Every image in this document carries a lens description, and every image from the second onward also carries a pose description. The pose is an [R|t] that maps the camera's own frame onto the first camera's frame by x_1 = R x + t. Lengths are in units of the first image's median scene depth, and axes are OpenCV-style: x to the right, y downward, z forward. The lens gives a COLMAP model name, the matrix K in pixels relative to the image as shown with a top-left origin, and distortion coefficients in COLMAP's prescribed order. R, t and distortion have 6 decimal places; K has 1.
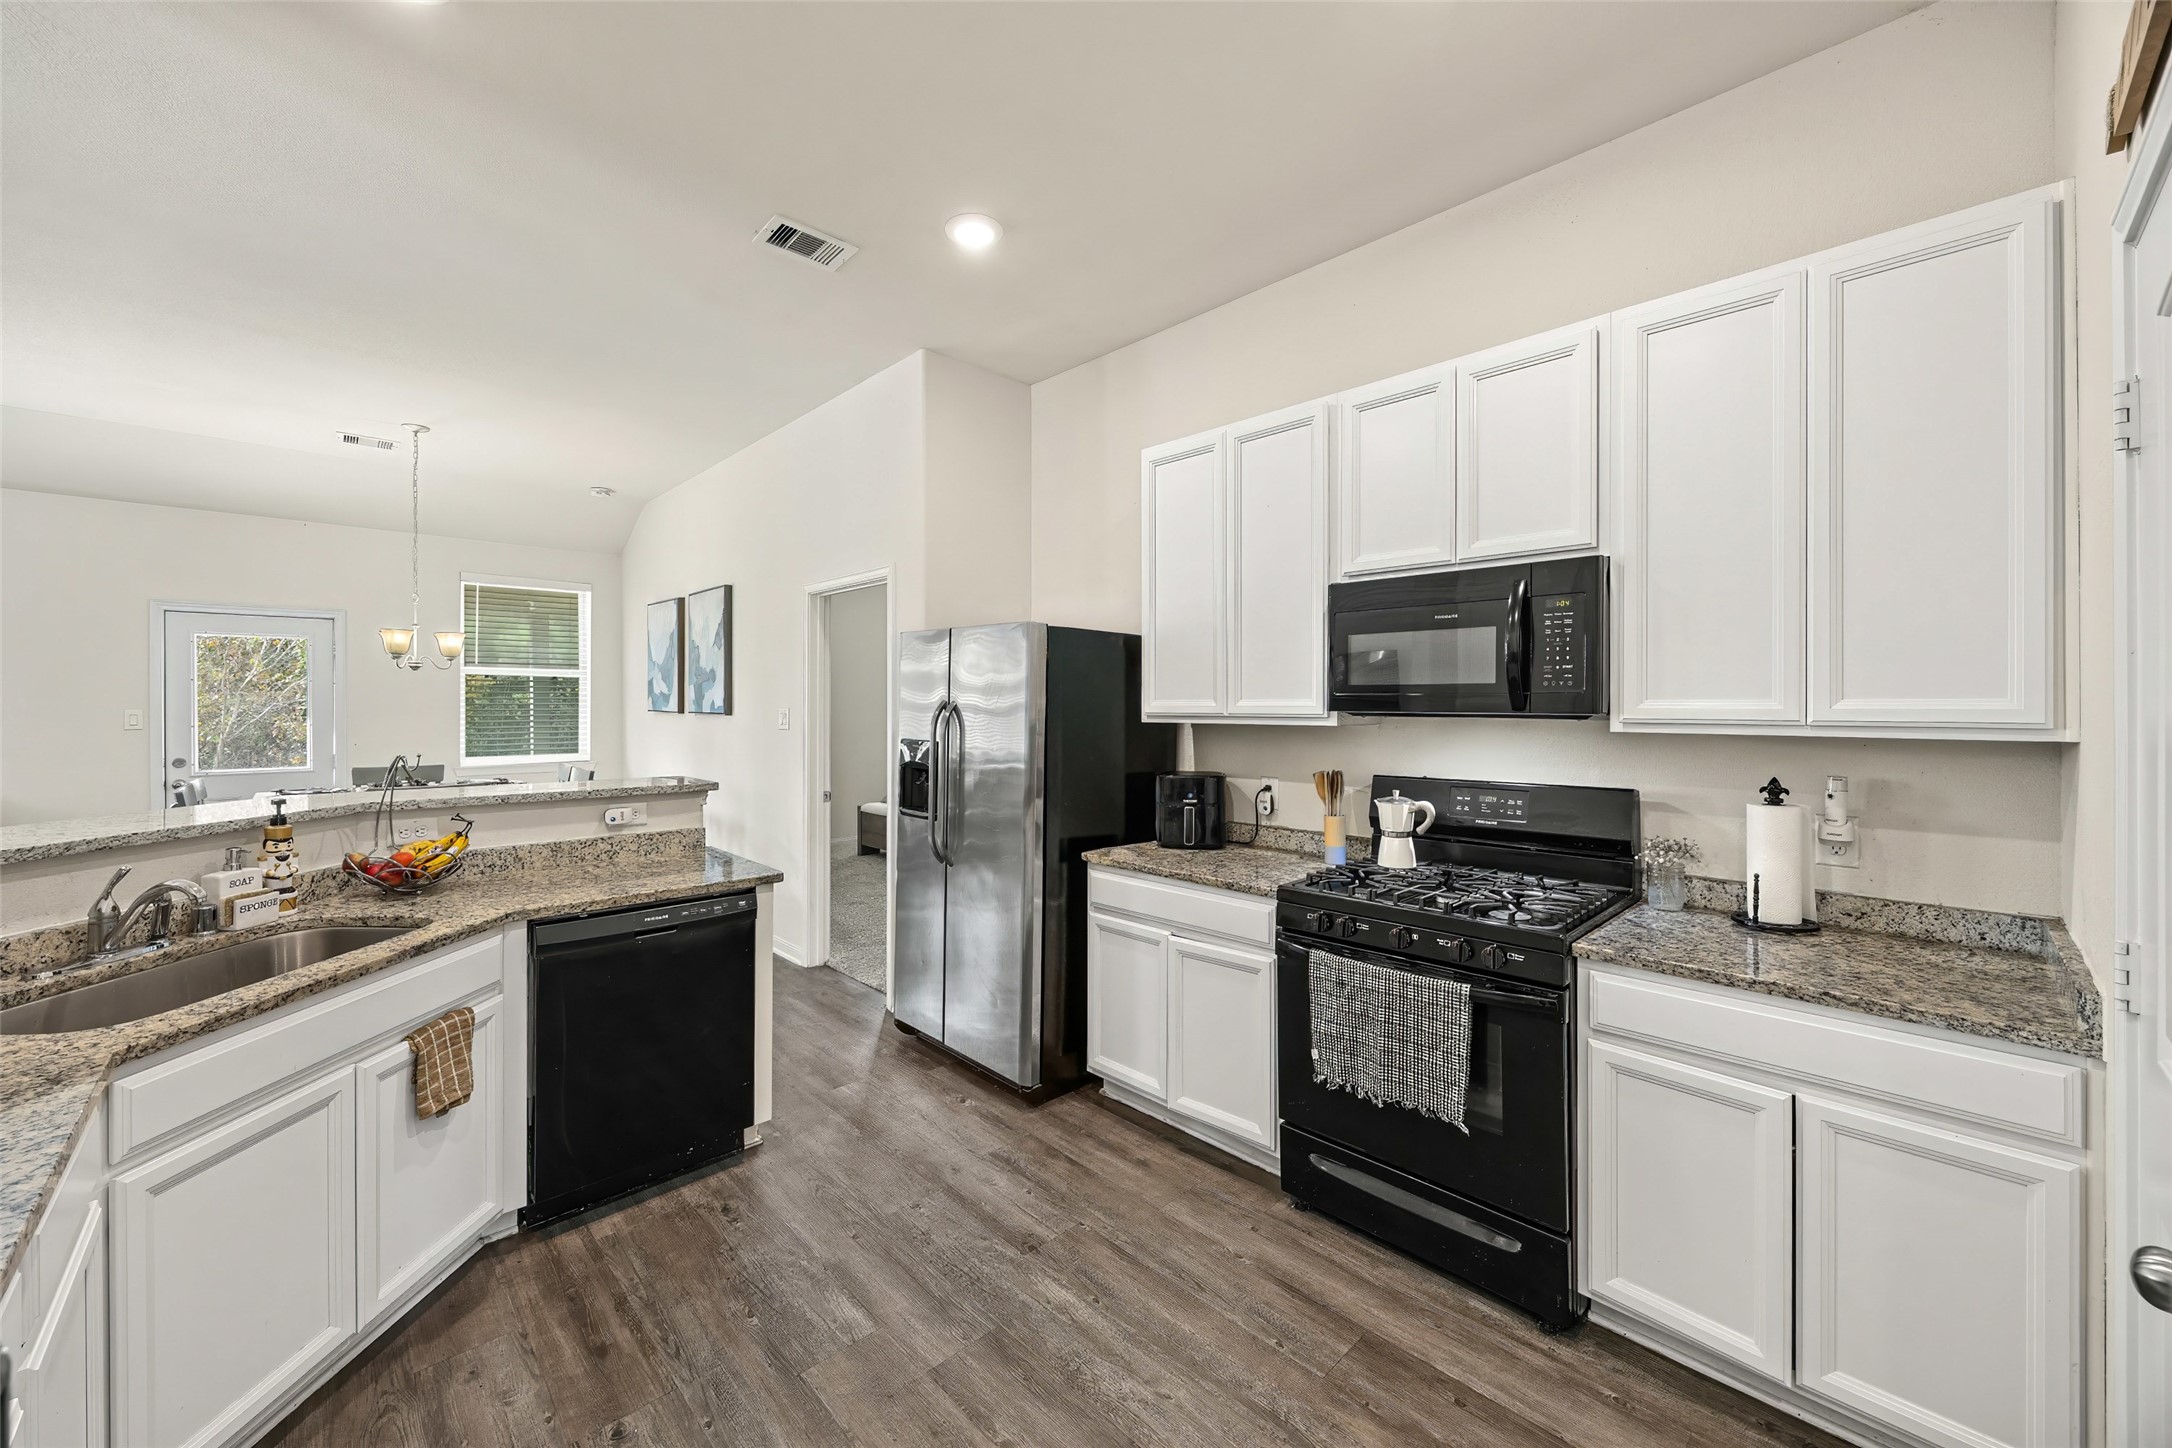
lens RADIAL K [[831.6, 0, 1090.3], [0, 831.6, 703.8], [0, 0, 1]] dist [-0.003009, 0.000399]
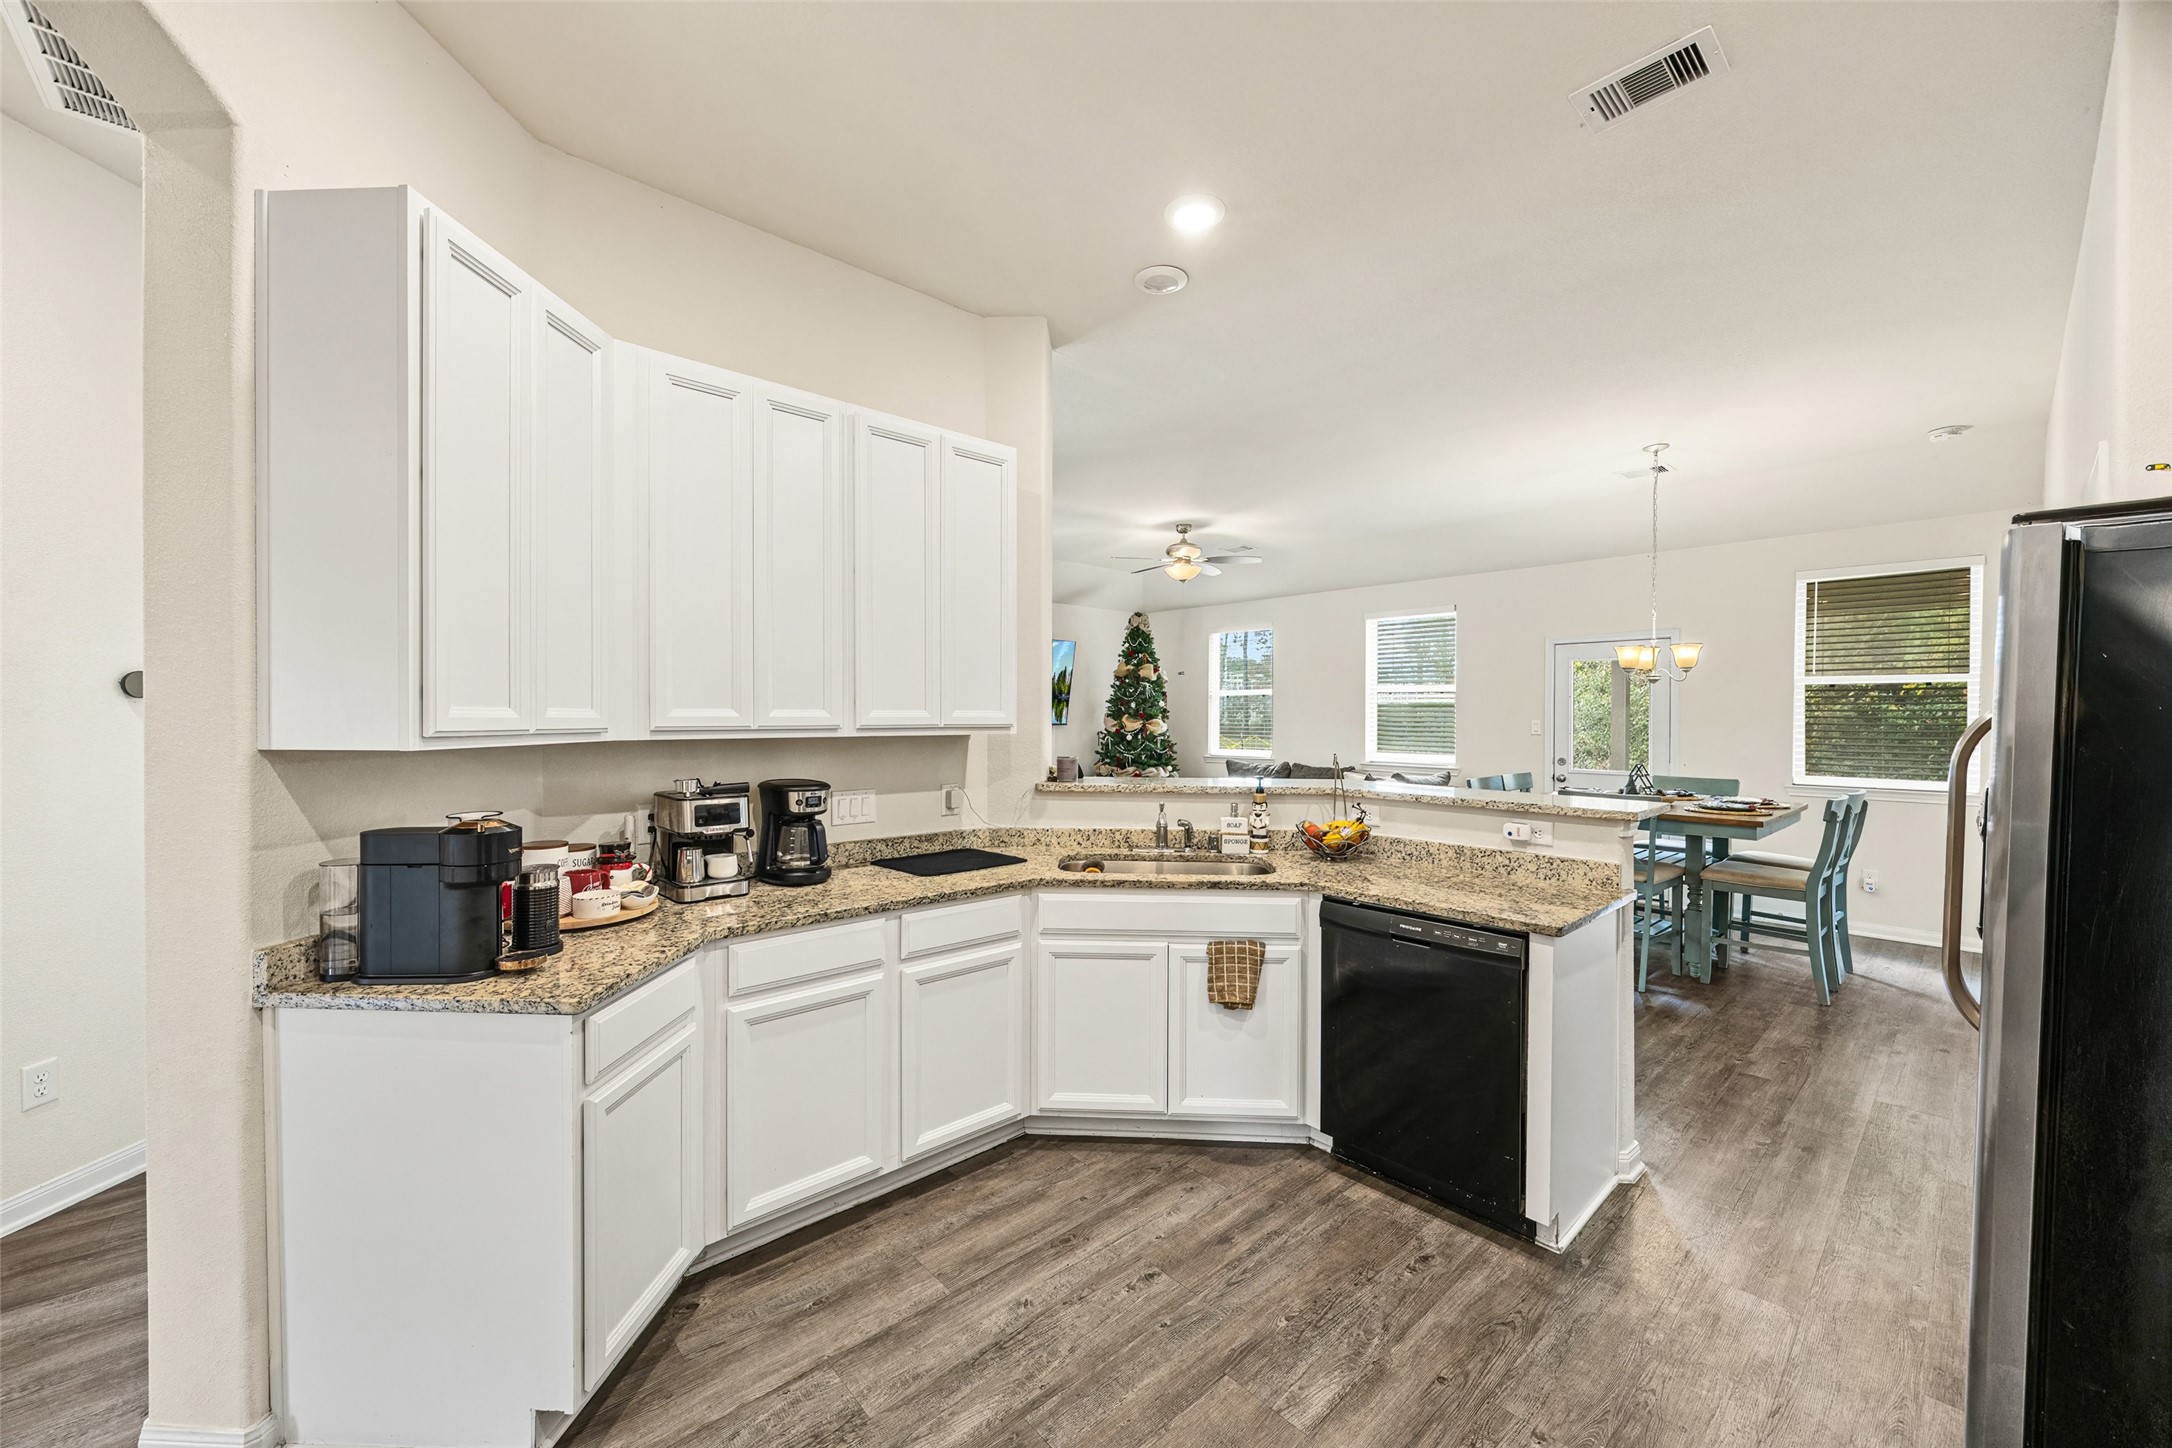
lens RADIAL K [[831.6, 0, 1066.0], [0, 831.6, 721.4], [0, 0, 1]] dist [-0.003009, 0.000399]
pose [[-0.049221, 0.007010, -0.998763, 0.540410], [-0.004248, 0.999965, 0.007228, 0.004771], [0.998779, 0.004598, -0.049189, 0.692436]]
